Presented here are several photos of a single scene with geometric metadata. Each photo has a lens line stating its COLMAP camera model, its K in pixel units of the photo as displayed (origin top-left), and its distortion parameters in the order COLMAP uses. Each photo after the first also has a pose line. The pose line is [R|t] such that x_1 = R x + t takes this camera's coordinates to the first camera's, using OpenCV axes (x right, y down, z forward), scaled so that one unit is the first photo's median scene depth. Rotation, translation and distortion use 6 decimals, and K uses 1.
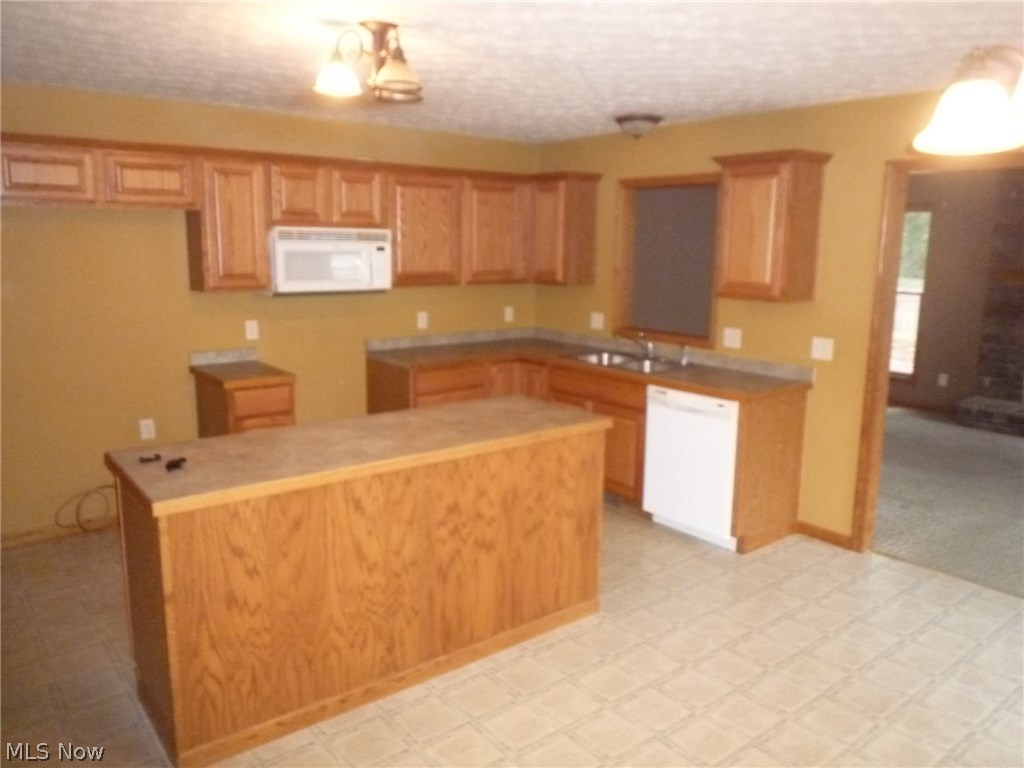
lens RADIAL K [[759.1, 0, 512.2], [0, 759.1, 376.0], [0, 0, 1]] dist [-0.004025, 0.001712]
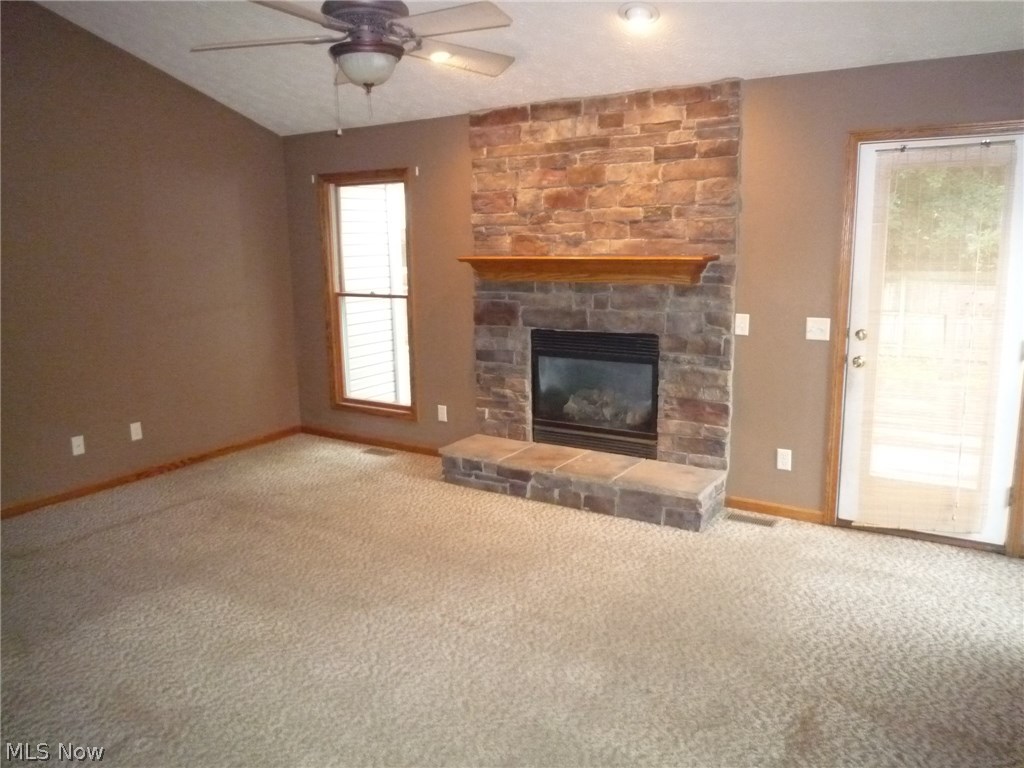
lens RADIAL K [[783.1, 0, 489.4], [0, 783.1, 380.6], [0, 0, 1]] dist [-0.008641, -0.007838]
pose [[0.944573, -0.089862, 0.315764, 0.672119], [0.088521, 0.995900, 0.018618, -0.064530], [-0.316143, 0.010366, 0.948655, 0.491322]]
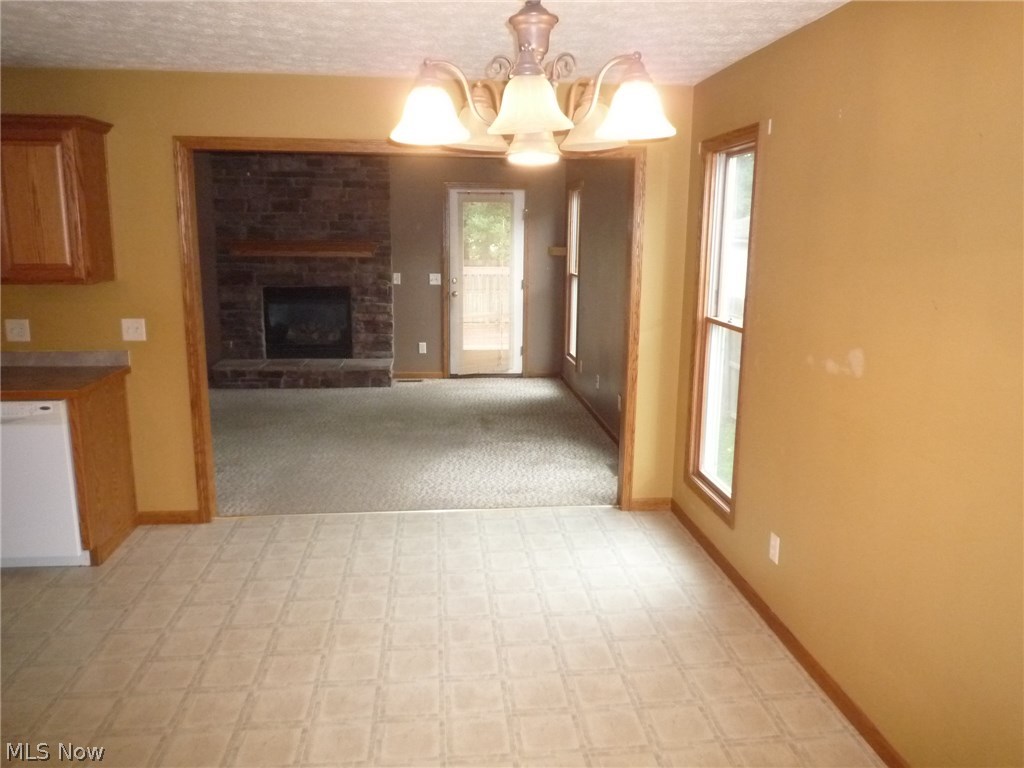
lens RADIAL K [[783.1, 0, 489.4], [0, 783.1, 380.6], [0, 0, 1]] dist [-0.008641, -0.007838]
pose [[0.564850, -0.167814, 0.807950, -0.147714], [0.141335, 0.984310, 0.105635, -0.013855], [-0.813000, 0.054523, 0.579705, 0.071426]]
